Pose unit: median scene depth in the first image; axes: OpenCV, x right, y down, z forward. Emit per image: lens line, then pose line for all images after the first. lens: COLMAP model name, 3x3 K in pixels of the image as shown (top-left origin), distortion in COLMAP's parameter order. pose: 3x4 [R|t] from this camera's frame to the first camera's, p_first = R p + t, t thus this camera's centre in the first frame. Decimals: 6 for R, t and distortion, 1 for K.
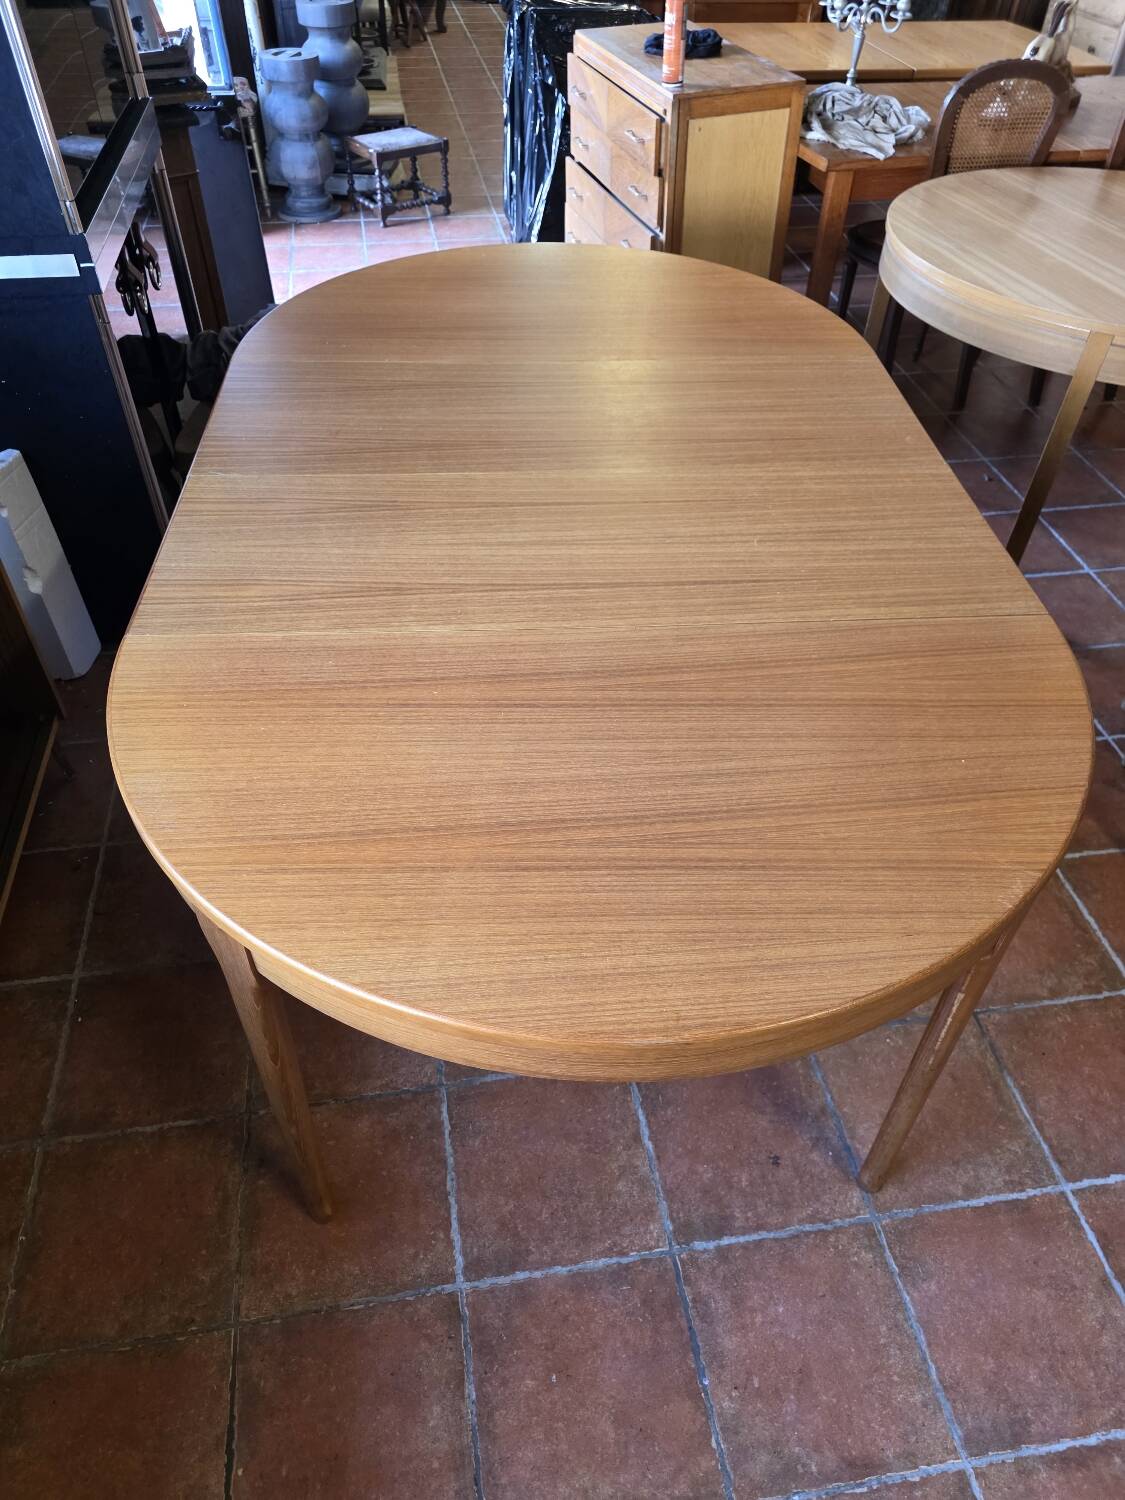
lens RADIAL K [[1022.4, 0, 543.4], [0, 1022.4, 753.1], [0, 0, 1]] dist [0.029436, -0.018639]
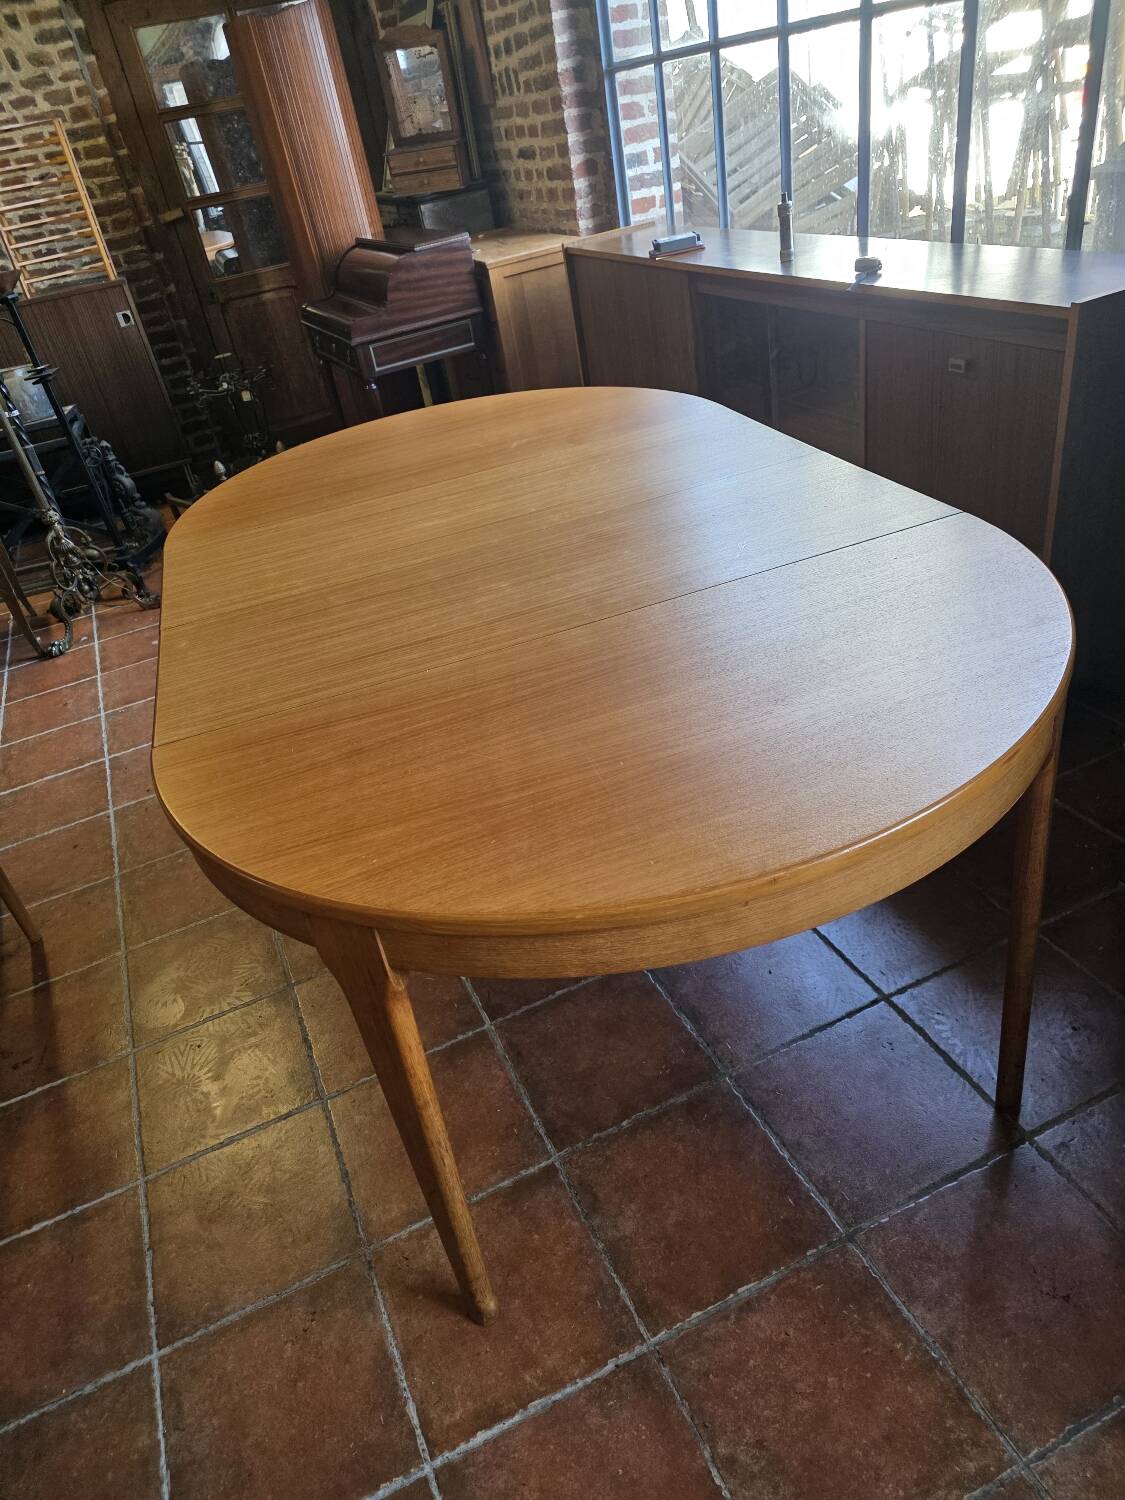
lens RADIAL K [[1022.4, 0, 547.8], [0, 1022.4, 749.3], [0, 0, 1]] dist [0.029436, -0.018639]
pose [[-0.957448, 0.257748, -0.129840, 0.195801], [-0.061532, 0.257239, 0.964387, -1.294909], [0.281969, 0.931340, -0.230433, 1.502810]]
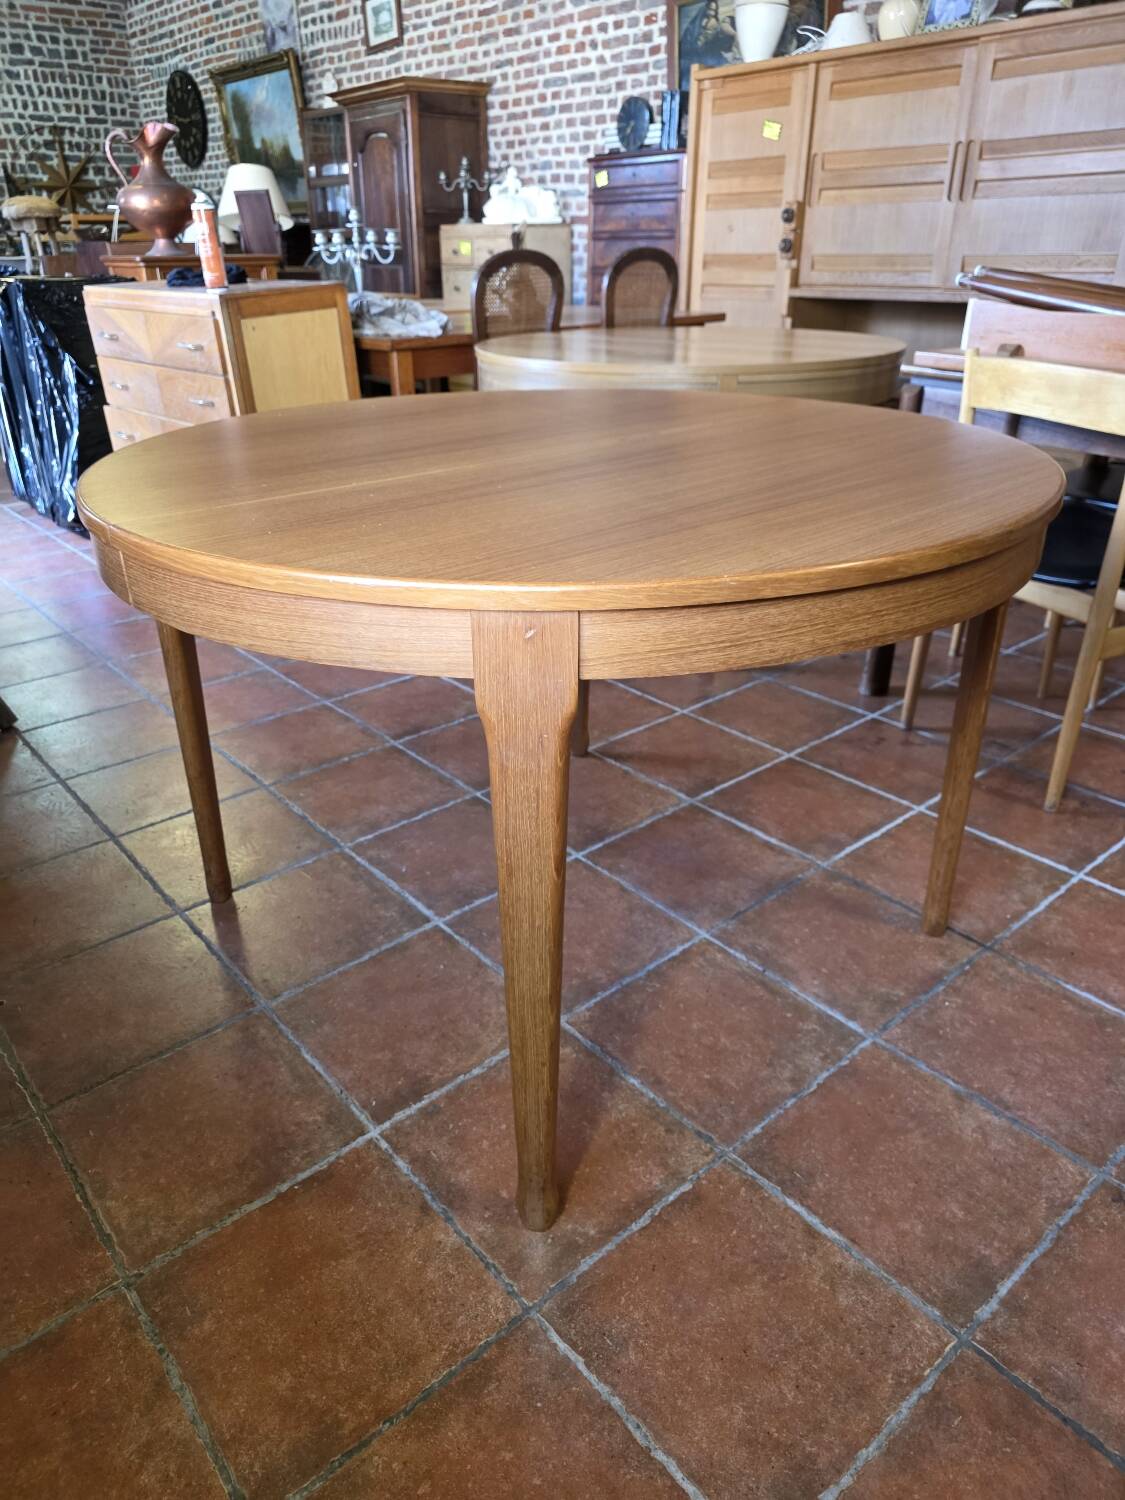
lens RADIAL K [[1022.4, 0, 536.9], [0, 1022.4, 736.8], [0, 0, 1]] dist [0.029436, -0.018639]
pose [[0.857260, -0.245868, 0.452388, -0.312917], [0.377182, 0.897961, -0.226715, 0.160081], [-0.350485, 0.364986, 0.862523, 0.334116]]
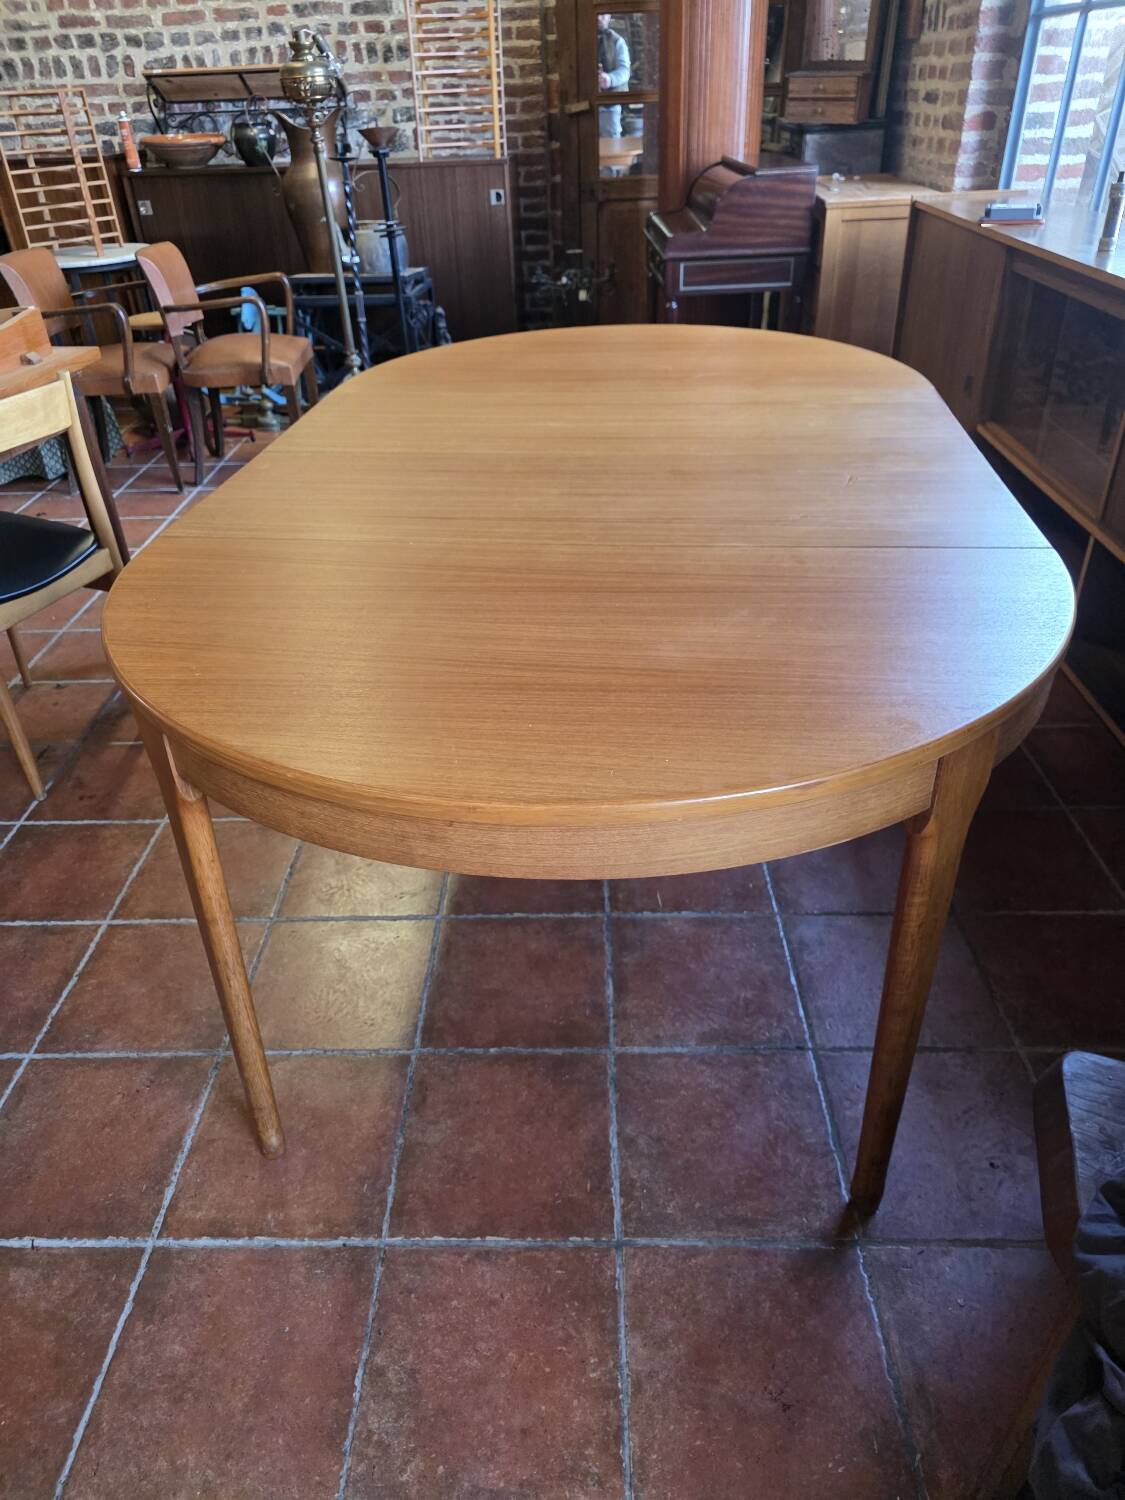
lens RADIAL K [[1022.4, 0, 554.2], [0, 1022.4, 741.9], [0, 0, 1]] dist [0.029436, -0.018639]
pose [[-0.984656, -0.074554, 0.157779, -0.108931], [0.137001, 0.229761, 0.963556, -1.255756], [-0.108088, 0.970387, -0.216021, 1.553006]]
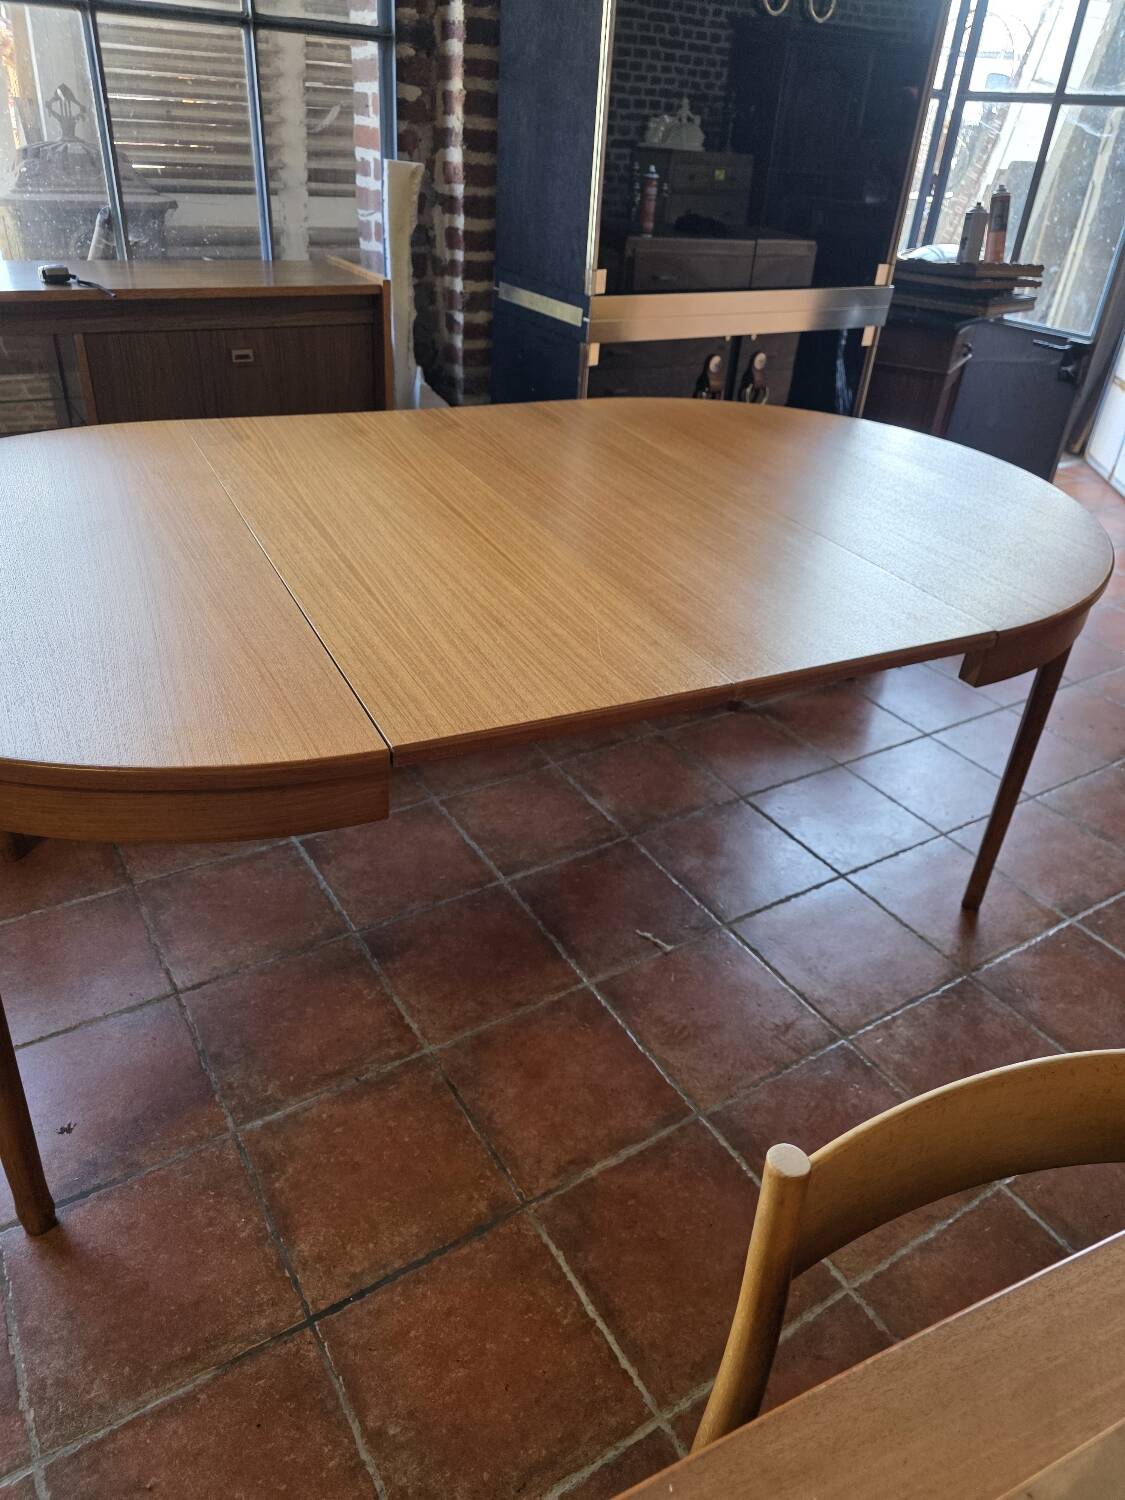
lens RADIAL K [[1022.4, 0, 558.2], [0, 1022.4, 722.8], [0, 0, 1]] dist [0.029436, -0.018639]
pose [[0.396253, 0.487346, -0.778124, 0.937504], [-0.685176, 0.721099, 0.102711, -0.260552], [0.611160, 0.492453, 0.619656, 0.519210]]
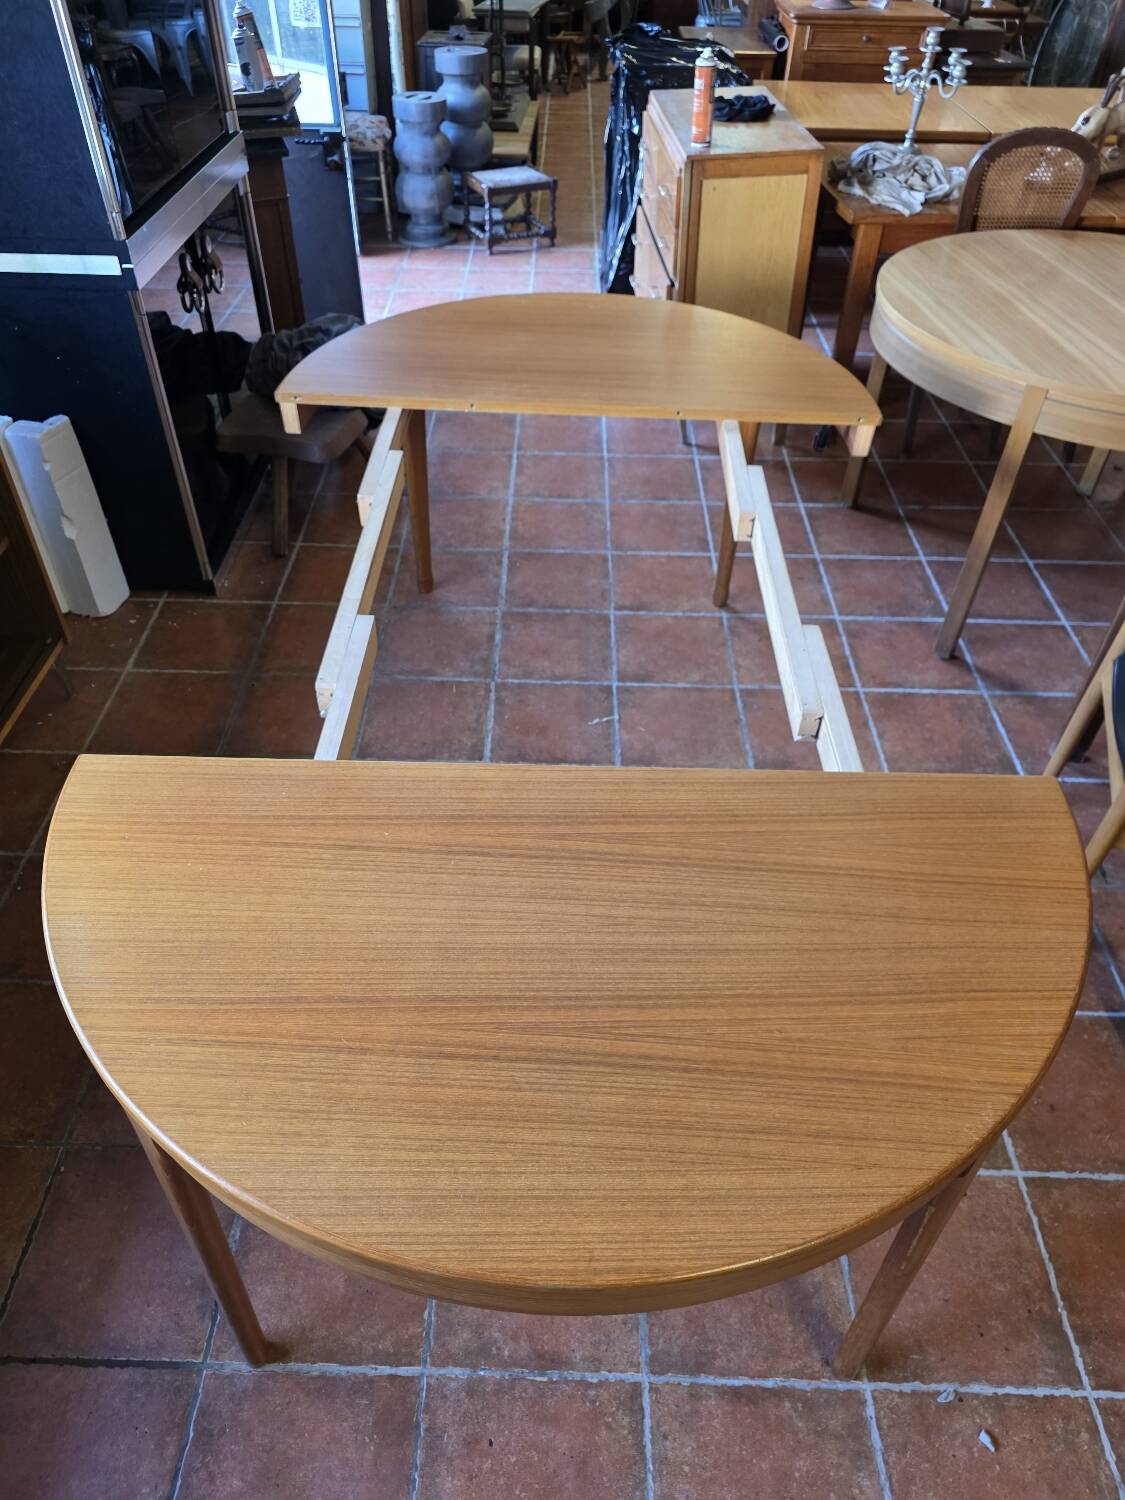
lens RADIAL K [[1022.4, 0, 534.9], [0, 1022.4, 736.1], [0, 0, 1]] dist [0.029436, -0.018639]
pose [[0.982836, 0.120523, -0.139668, 0.302216], [-0.126293, 0.991438, -0.033183, 0.054710], [0.134473, 0.050252, 0.989642, -0.105437]]
